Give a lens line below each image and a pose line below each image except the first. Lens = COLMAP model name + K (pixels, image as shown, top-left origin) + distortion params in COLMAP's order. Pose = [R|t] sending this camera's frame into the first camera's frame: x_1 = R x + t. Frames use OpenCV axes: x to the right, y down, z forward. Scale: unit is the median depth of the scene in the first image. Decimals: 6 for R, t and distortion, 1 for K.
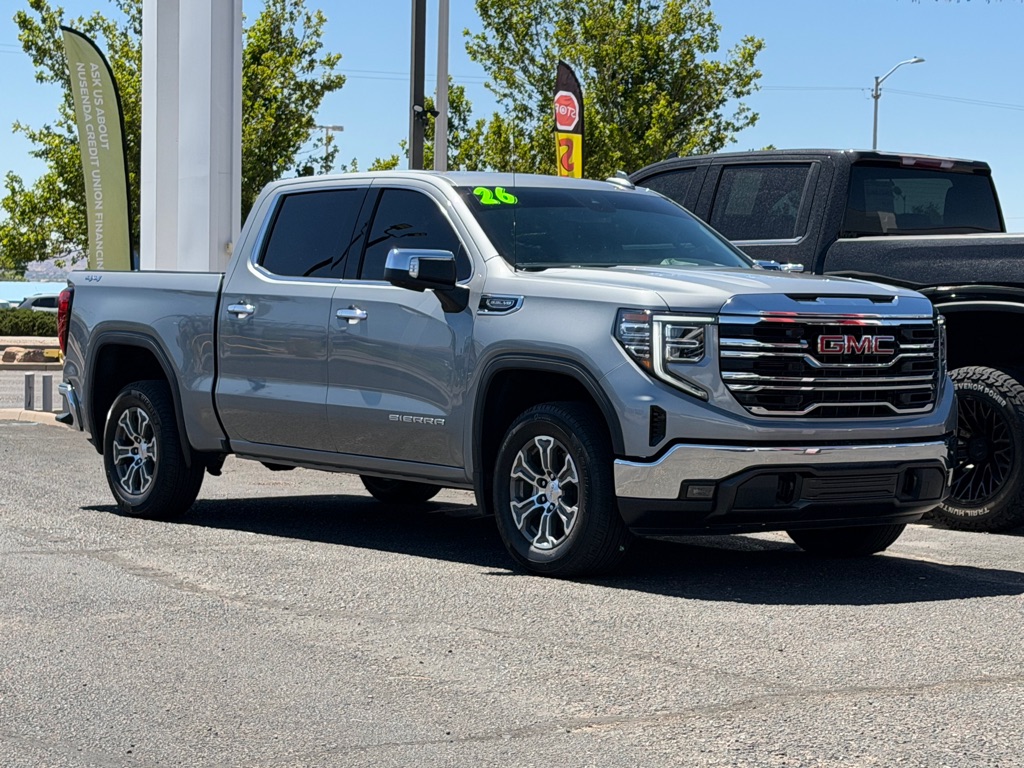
lens RADIAL K [[2322.8, 0, 523.3], [0, 2322.8, 383.7], [0, 0, 1]] dist [0.131413, 0.337838]
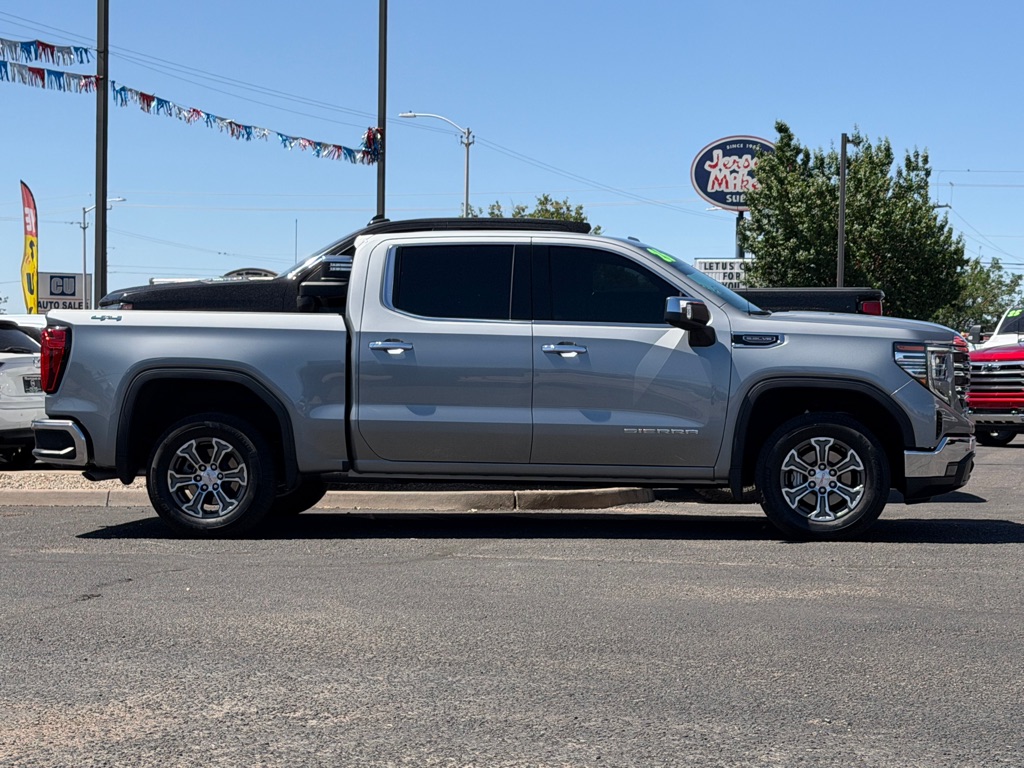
lens RADIAL K [[2100.8, 0, 512.0], [0, 2100.8, 384.0], [0, 0, 1]] dist [0.125822, 0.245353]
pose [[0.700867, -0.019797, 0.713017, -0.242954], [0.029501, 0.999564, -0.001245, -0.002957], [-0.712682, 0.021907, 0.701146, 0.067258]]
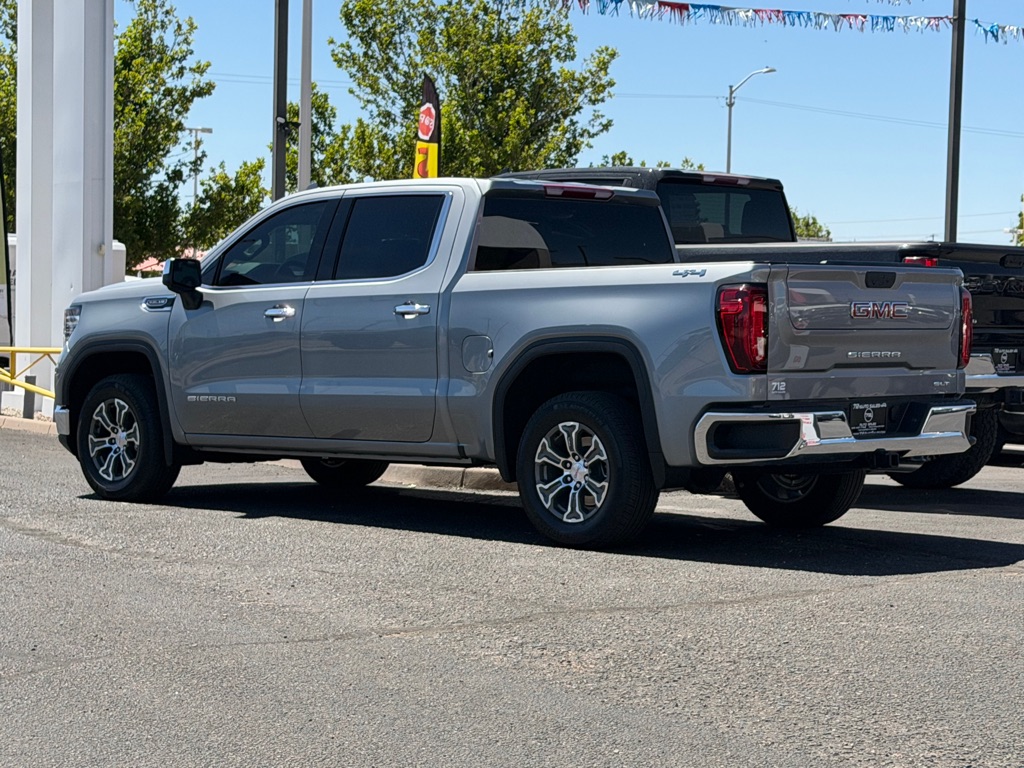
lens RADIAL K [[2322.8, 0, 523.3], [0, 2322.8, 383.7], [0, 0, 1]] dist [0.131413, 0.337838]
pose [[0.998495, 0.000655, 0.054848, 0.004270], [-0.000658, 1.000000, 0.000022, 0.001665], [-0.054848, -0.000058, 0.998495, -0.043352]]
